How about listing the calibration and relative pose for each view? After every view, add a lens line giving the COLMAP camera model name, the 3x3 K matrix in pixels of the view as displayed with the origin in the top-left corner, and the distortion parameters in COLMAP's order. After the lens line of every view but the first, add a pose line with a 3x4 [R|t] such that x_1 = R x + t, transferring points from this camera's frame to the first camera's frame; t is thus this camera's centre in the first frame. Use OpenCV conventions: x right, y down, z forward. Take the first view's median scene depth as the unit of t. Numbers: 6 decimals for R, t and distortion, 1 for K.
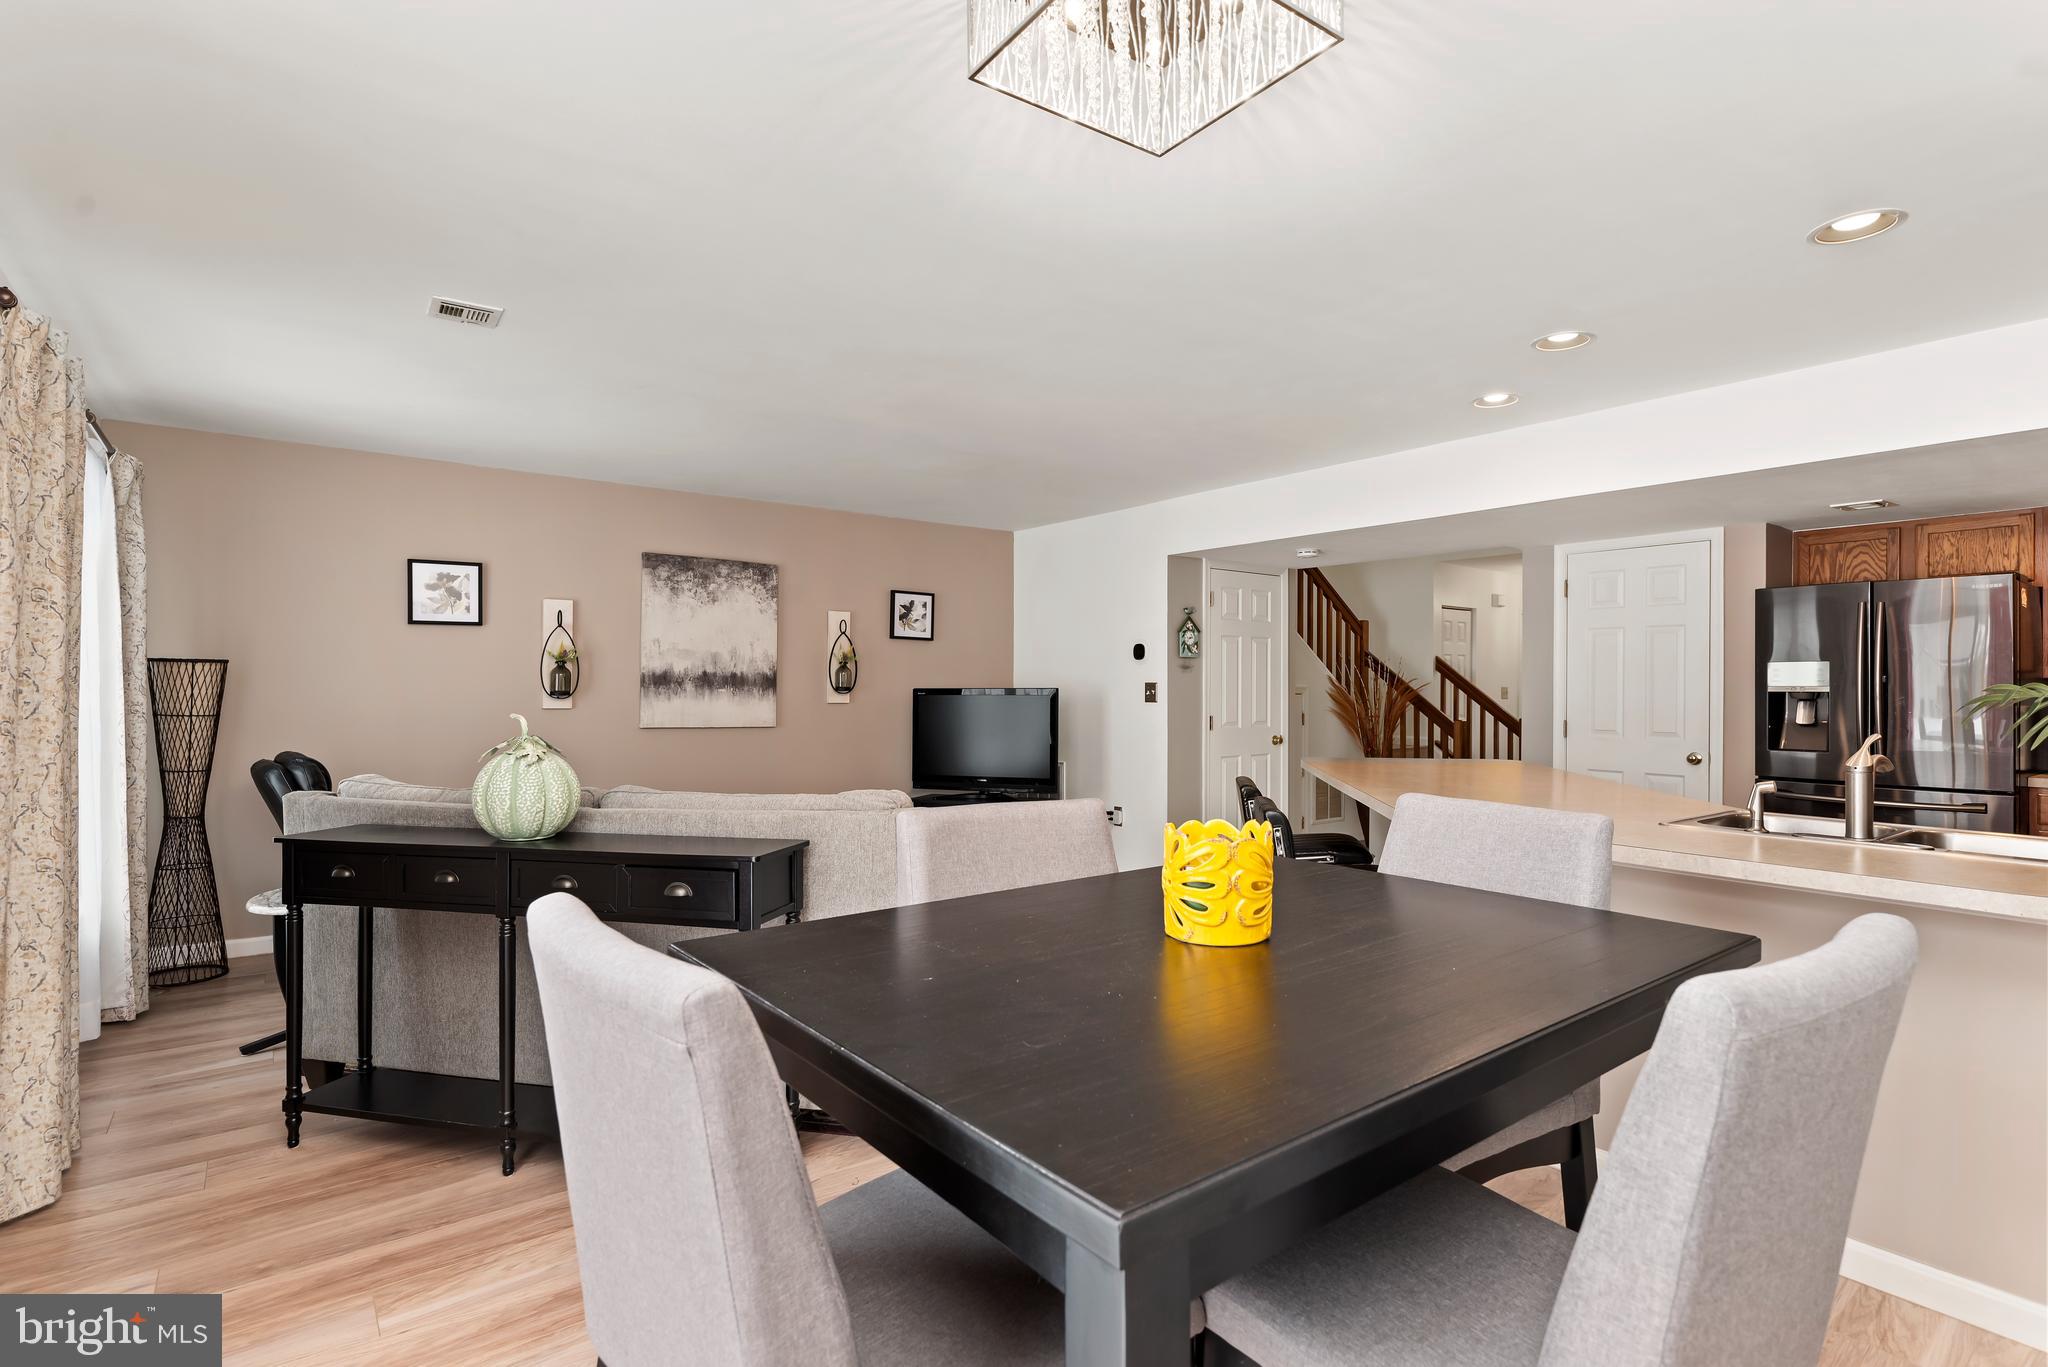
lens RADIAL K [[1000.5, 0, 1049.2], [0, 1000.5, 688.9], [0, 0, 1]] dist [-0.000200, 0.000101]
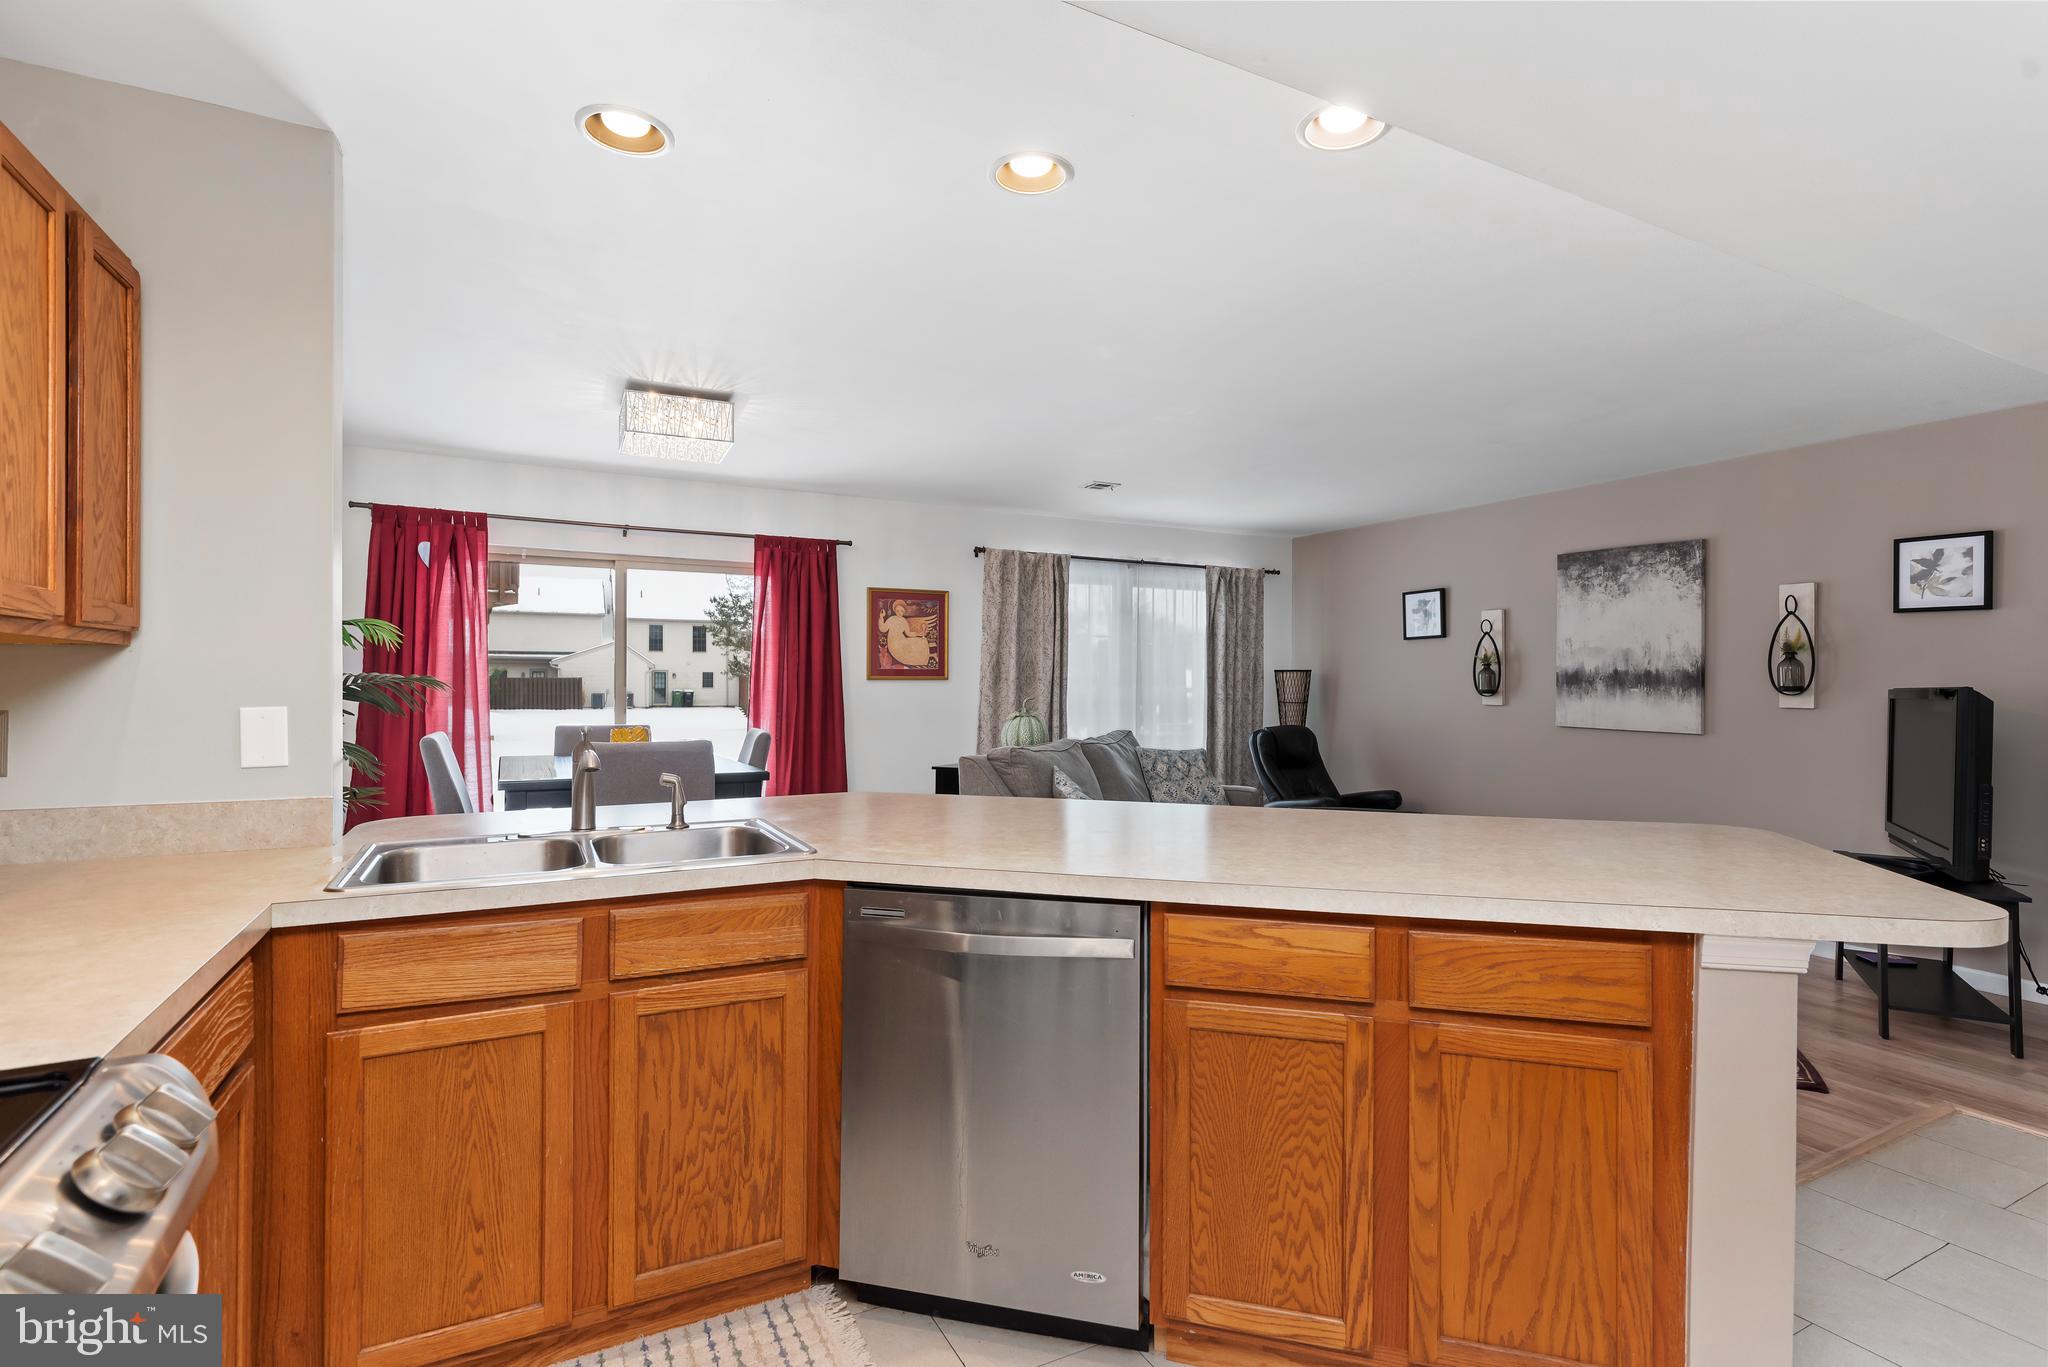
lens RADIAL K [[1000.5, 0, 1049.2], [0, 1000.5, 688.9], [0, 0, 1]] dist [-0.000200, 0.000101]
pose [[-0.162492, -0.000120, -0.986710, 0.642318], [-0.005226, 0.999986, 0.000739, 0.002558], [0.986696, 0.005277, -0.162491, 0.608864]]
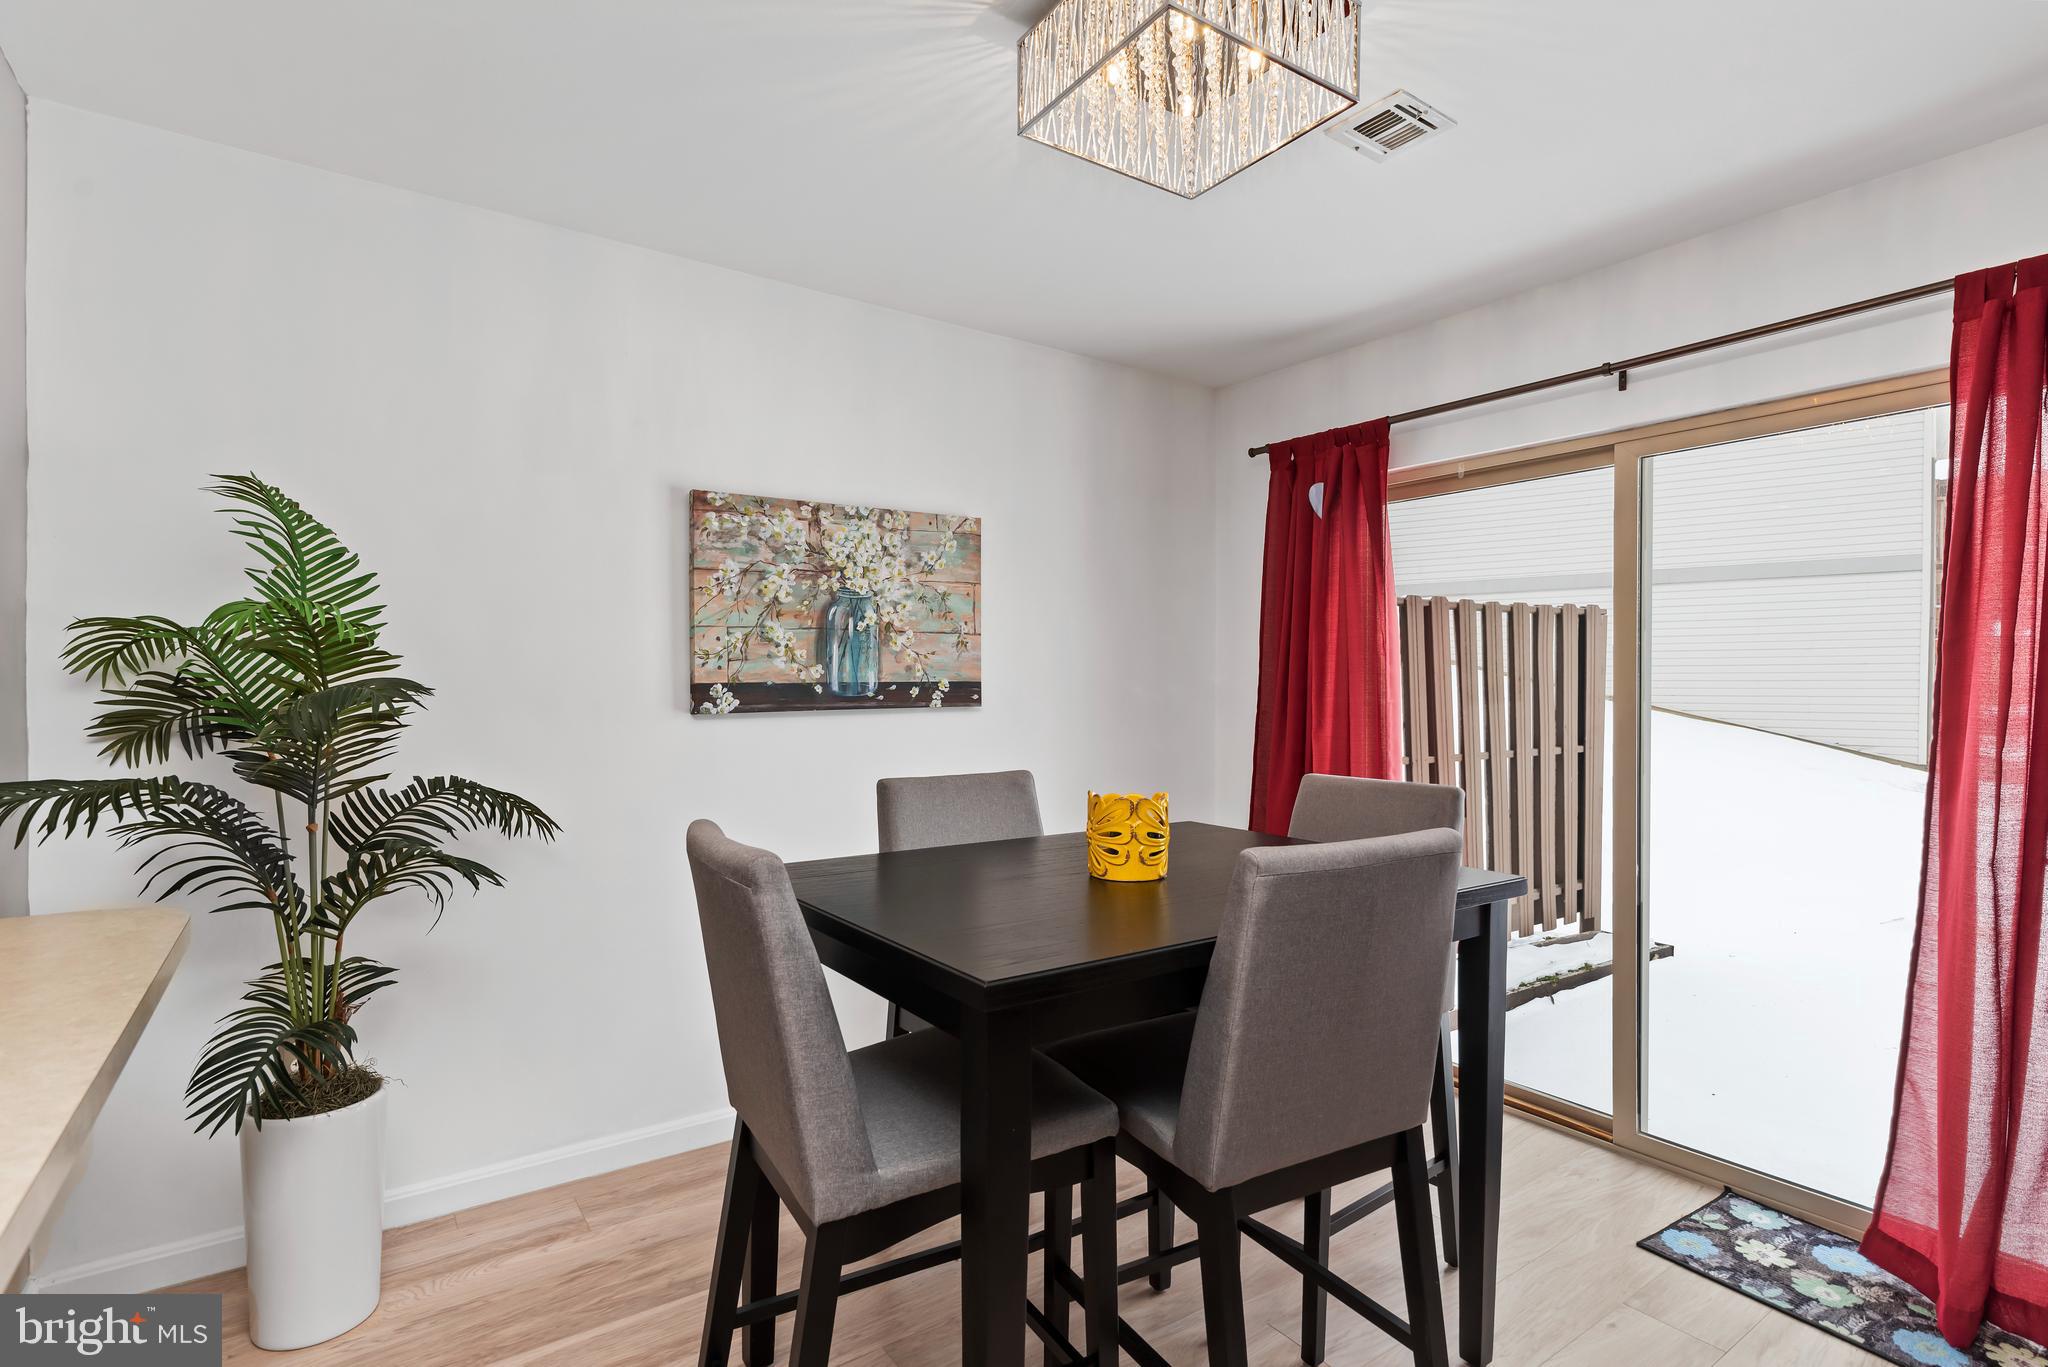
lens RADIAL K [[1000.5, 0, 1049.2], [0, 1000.5, 688.9], [0, 0, 1]] dist [-0.000200, 0.000101]
pose [[-0.999484, -0.008322, 0.031035, 0.048952], [-0.008297, 0.999965, 0.000928, -0.000930], [-0.031041, 0.000670, -0.999518, 0.525067]]
